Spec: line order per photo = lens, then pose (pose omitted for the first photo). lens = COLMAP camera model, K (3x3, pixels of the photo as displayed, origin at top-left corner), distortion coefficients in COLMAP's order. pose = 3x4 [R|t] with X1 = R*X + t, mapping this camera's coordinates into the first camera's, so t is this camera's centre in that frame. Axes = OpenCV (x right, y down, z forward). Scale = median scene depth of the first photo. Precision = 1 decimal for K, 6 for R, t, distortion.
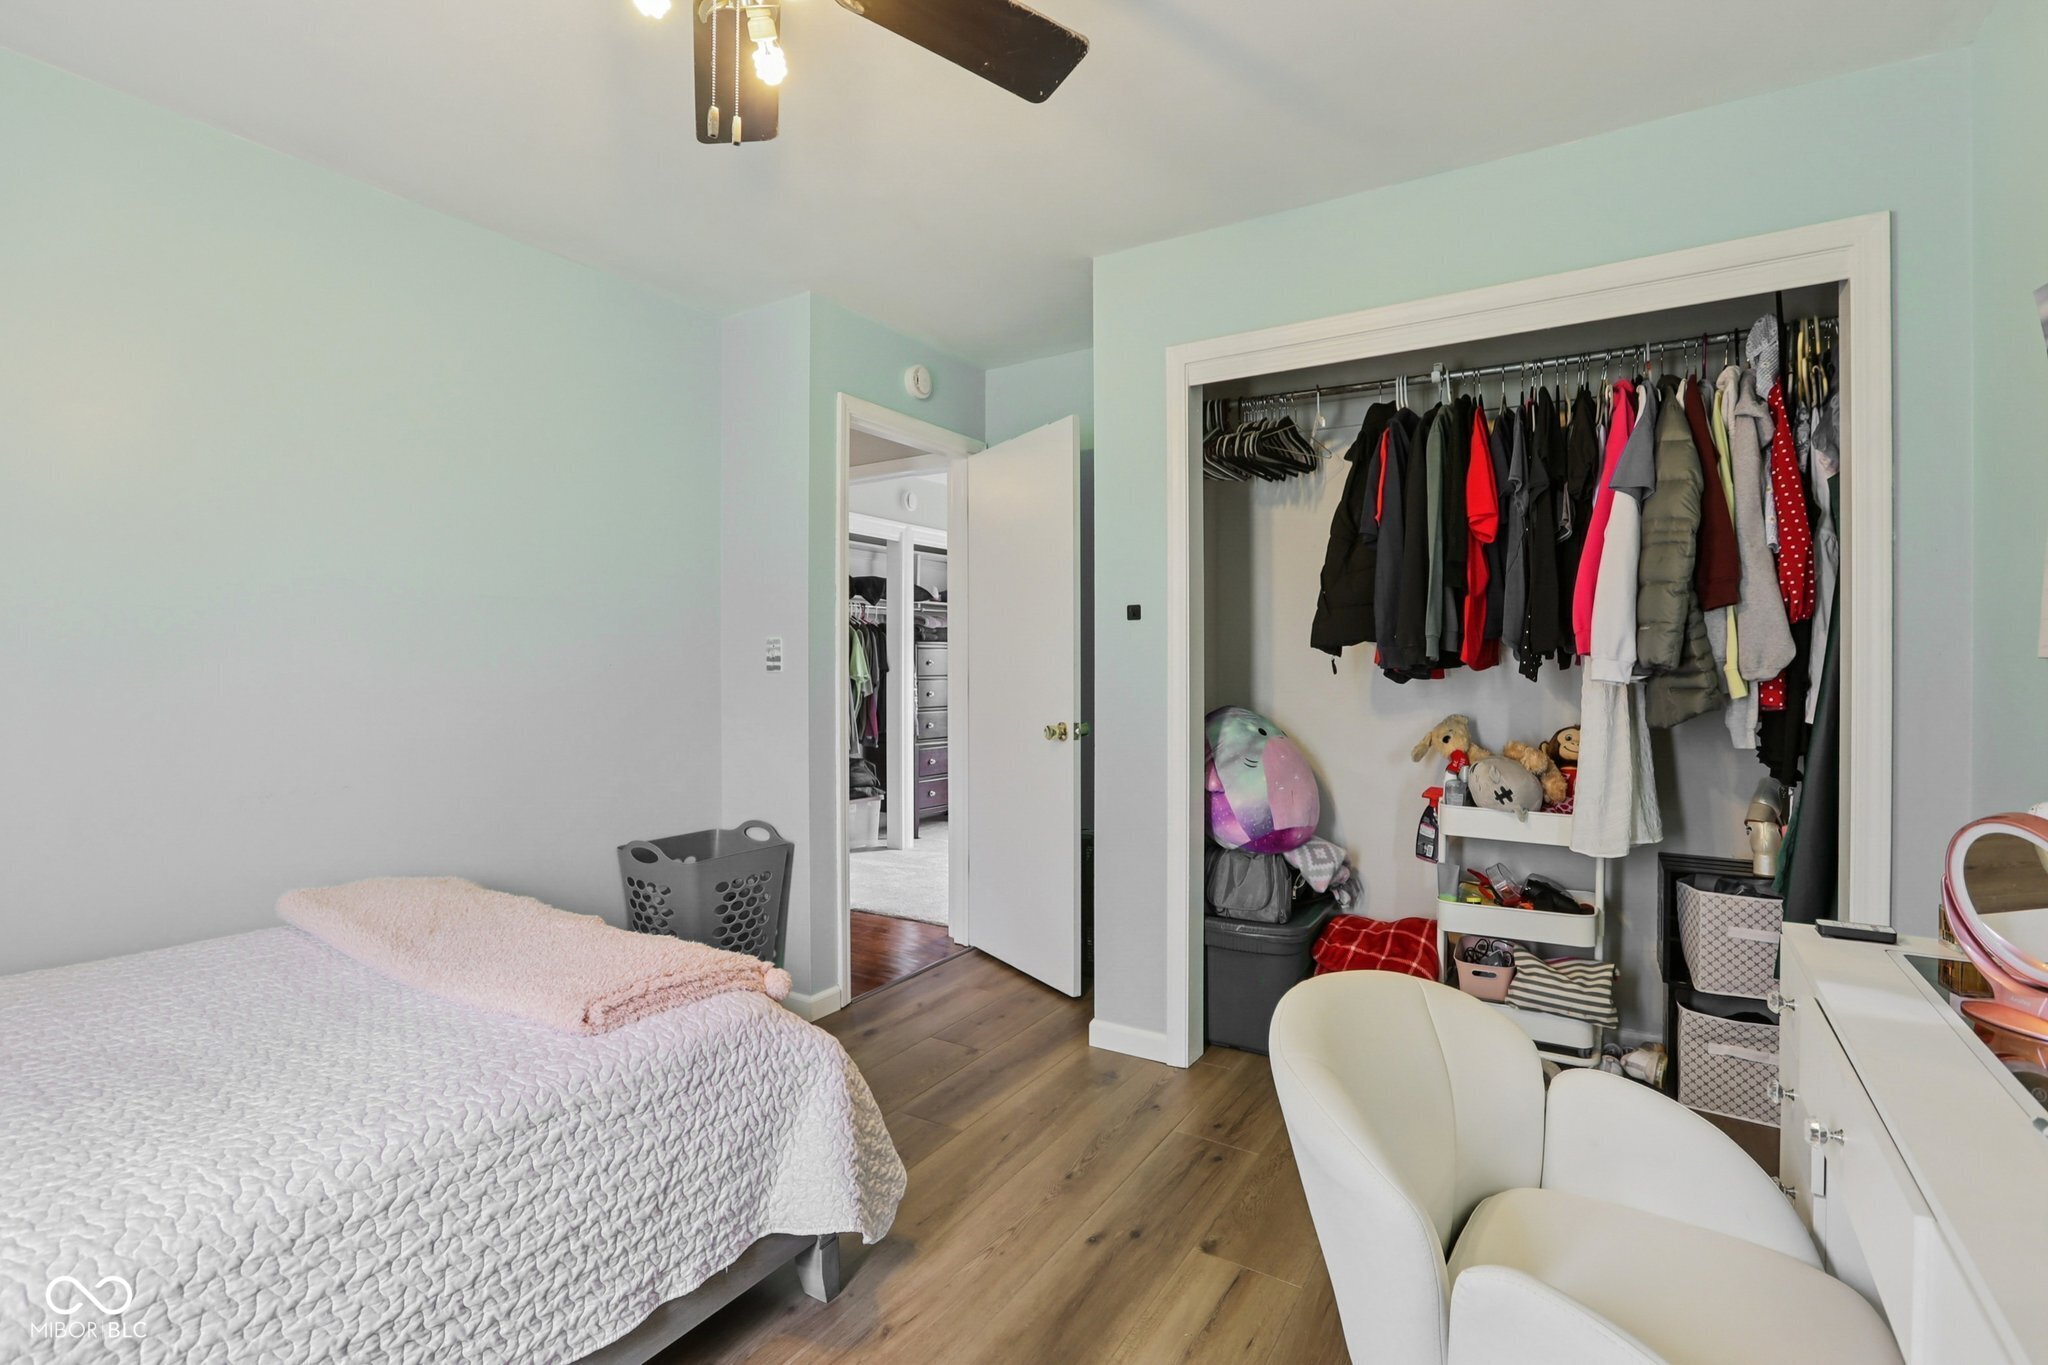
lens RADIAL K [[942.1, 0, 1034.7], [0, 942.1, 677.3], [0, 0, 1]] dist [-0.024536, 0.006222]
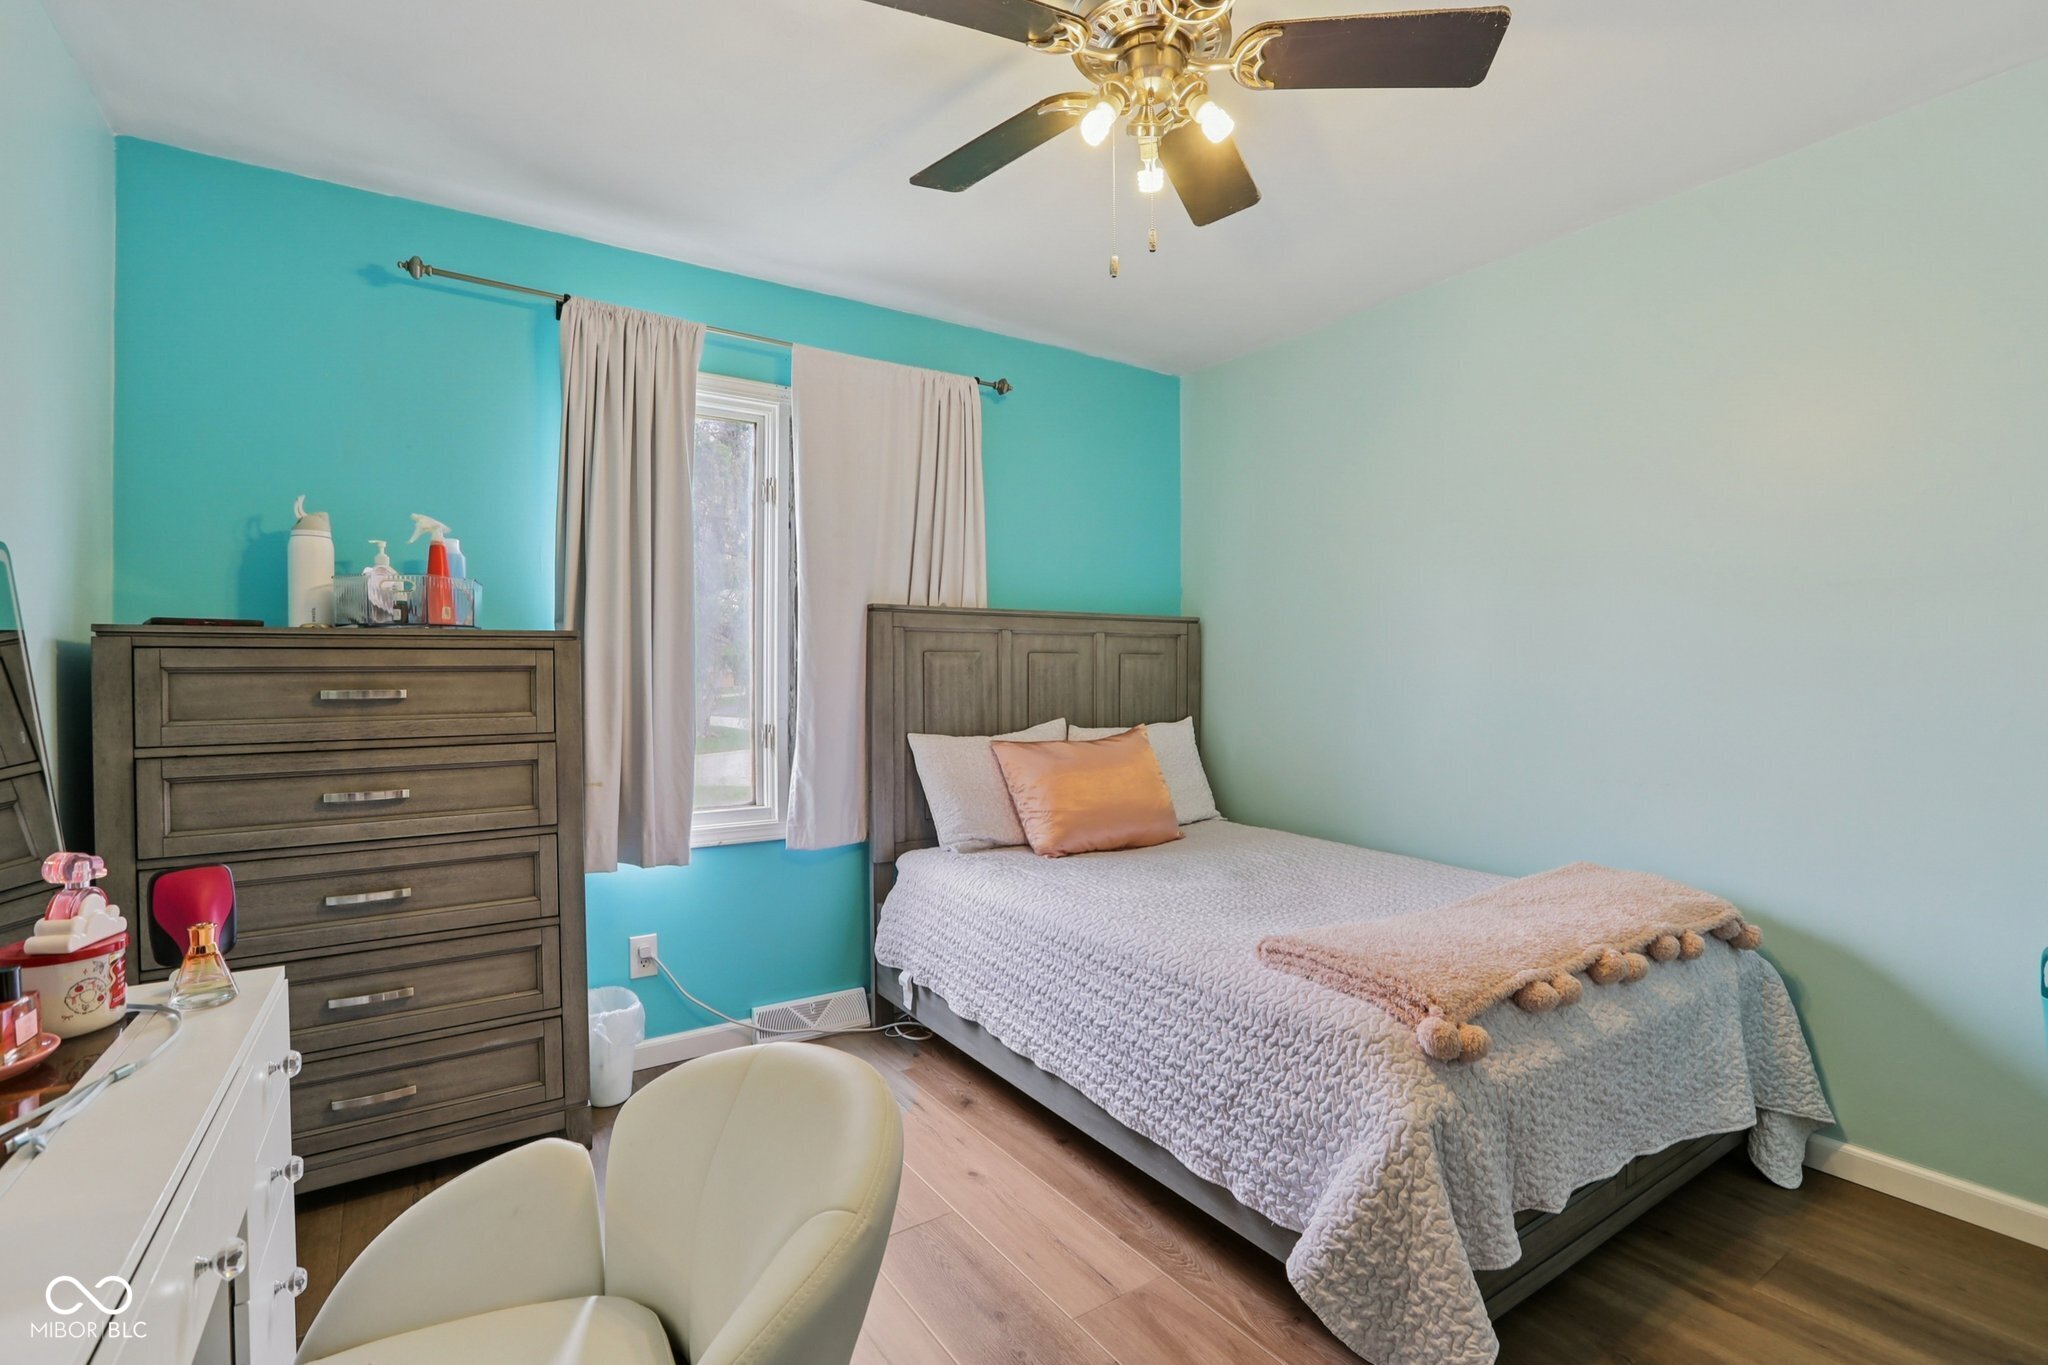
lens RADIAL K [[942.1, 0, 1034.7], [0, 942.1, 677.3], [0, 0, 1]] dist [-0.024536, 0.006222]
pose [[-0.412196, 0.005850, -0.911077, 0.825046], [0.001351, 0.999982, 0.005810, -0.012057], [0.911094, 0.001164, -0.412196, 1.269105]]
